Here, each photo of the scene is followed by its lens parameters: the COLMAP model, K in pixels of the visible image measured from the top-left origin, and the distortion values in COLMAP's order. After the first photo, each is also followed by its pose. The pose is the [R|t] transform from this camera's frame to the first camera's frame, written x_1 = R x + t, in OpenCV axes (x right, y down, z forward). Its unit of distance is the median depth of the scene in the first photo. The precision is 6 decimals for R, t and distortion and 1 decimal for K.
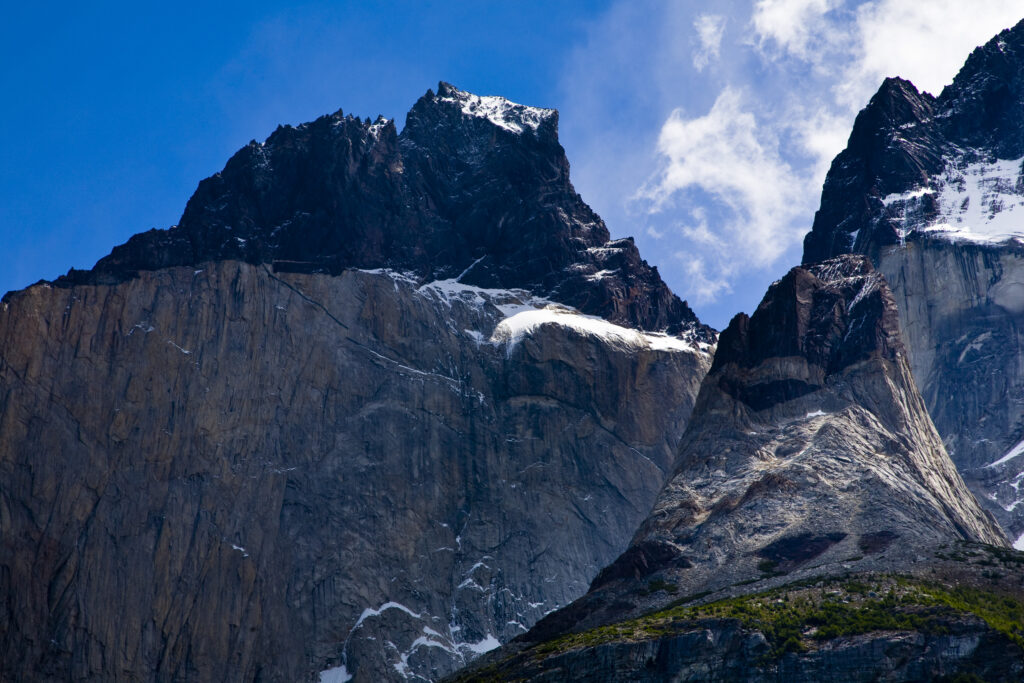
lens RADIAL K [[2948.5, 0, 514.0], [0, 2948.5, 334.9], [0, 0, 1]] dist [0.686571, 0.000000]
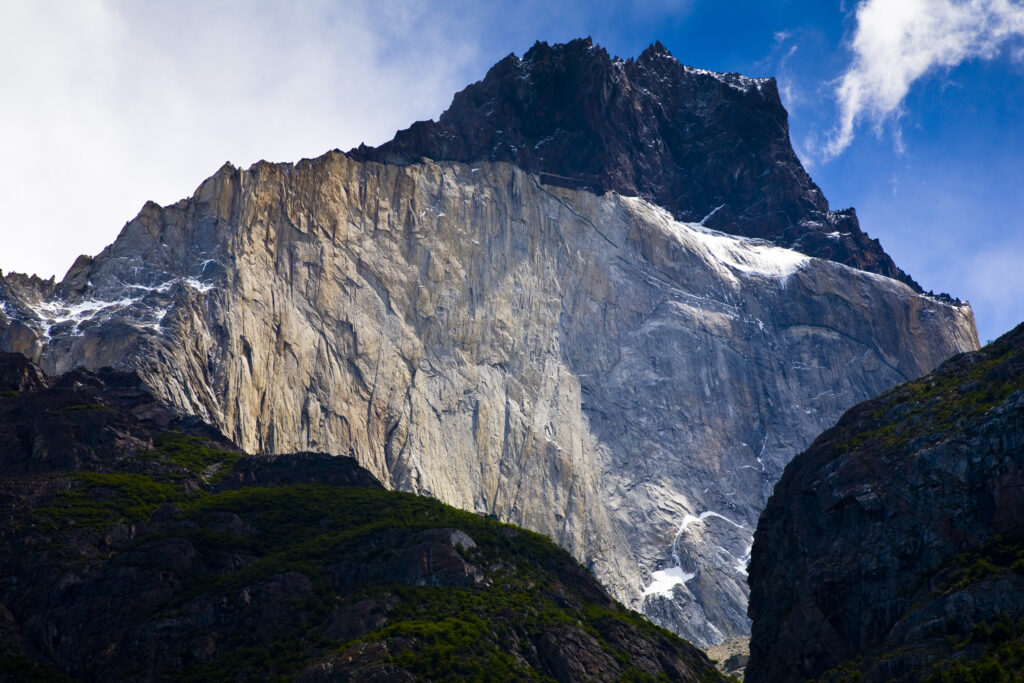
lens RADIAL K [[2556.3, 0, 504.4], [0, 2556.3, 342.6], [0, 0, 1]] dist [0.479217, 0.000000]
pose [[0.993312, 0.038360, 0.108903, -0.184413], [-0.024847, 0.992116, -0.122835, 0.132073], [-0.112757, 0.119308, 0.986434, 0.218453]]
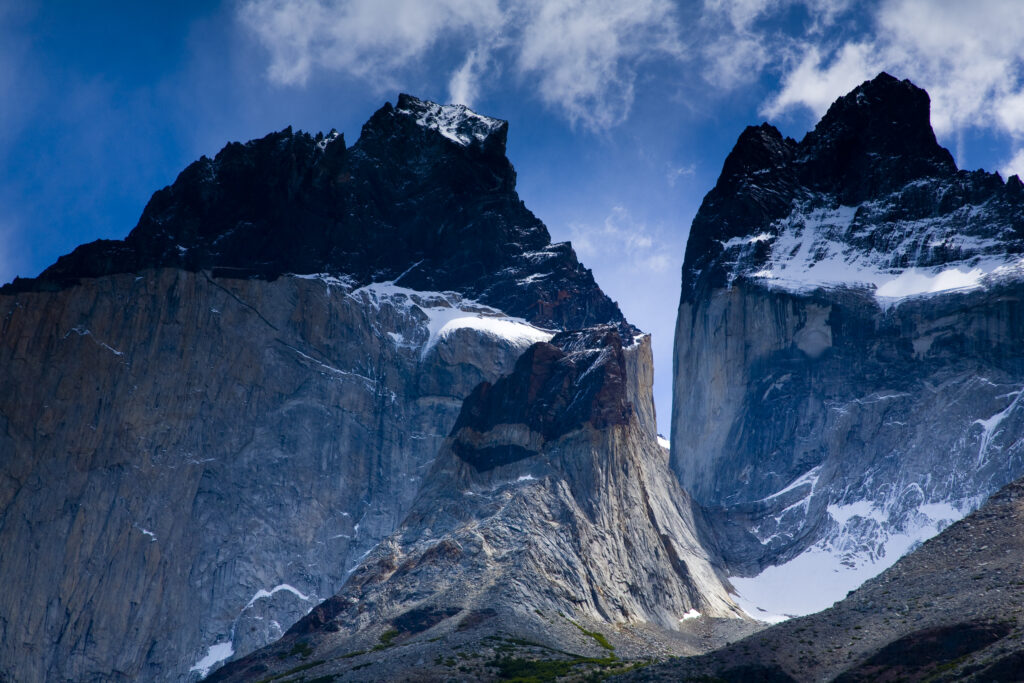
lens RADIAL K [[2948.5, 0, 504.3], [0, 2948.5, 340.4], [0, 0, 1]] dist [0.686571, 0.000000]
pose [[0.992840, 0.033387, -0.114688, 0.162134], [-0.026820, 0.997937, 0.058335, -0.067985], [0.116399, -0.054842, 0.991687, -0.100455]]
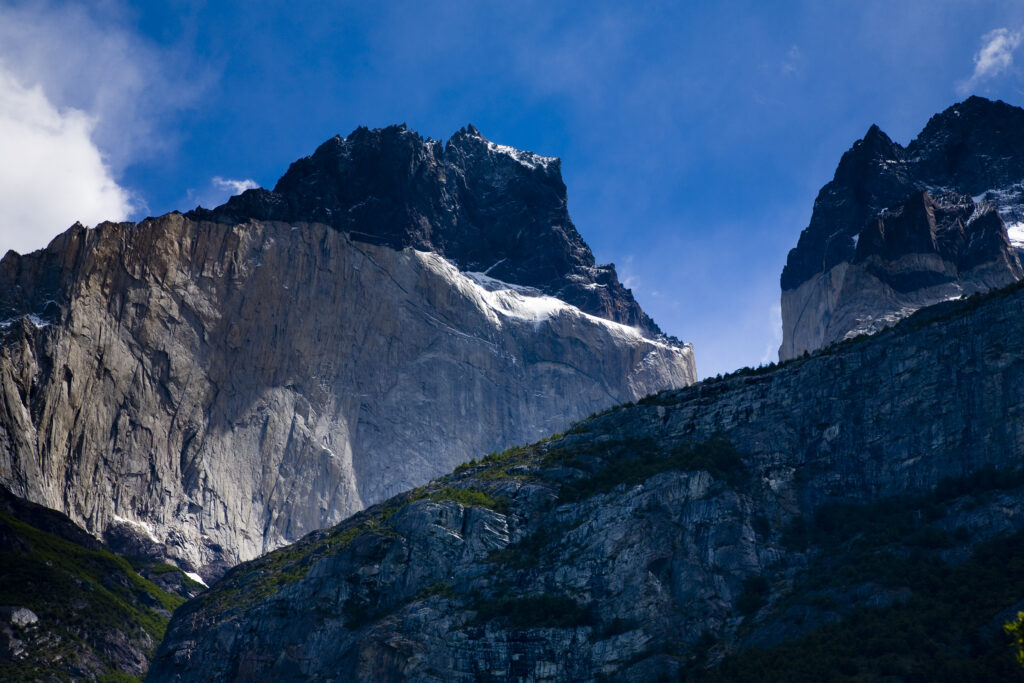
lens RADIAL K [[2100.6, 0, 514.7], [0, 2100.6, 338.7], [0, 0, 1]] dist [0.322967, 0.000000]
pose [[0.988211, 0.094956, 0.120095, -0.117779], [-0.083707, 0.991906, -0.095480, 0.097319], [-0.128189, 0.084302, 0.988160, 0.158039]]
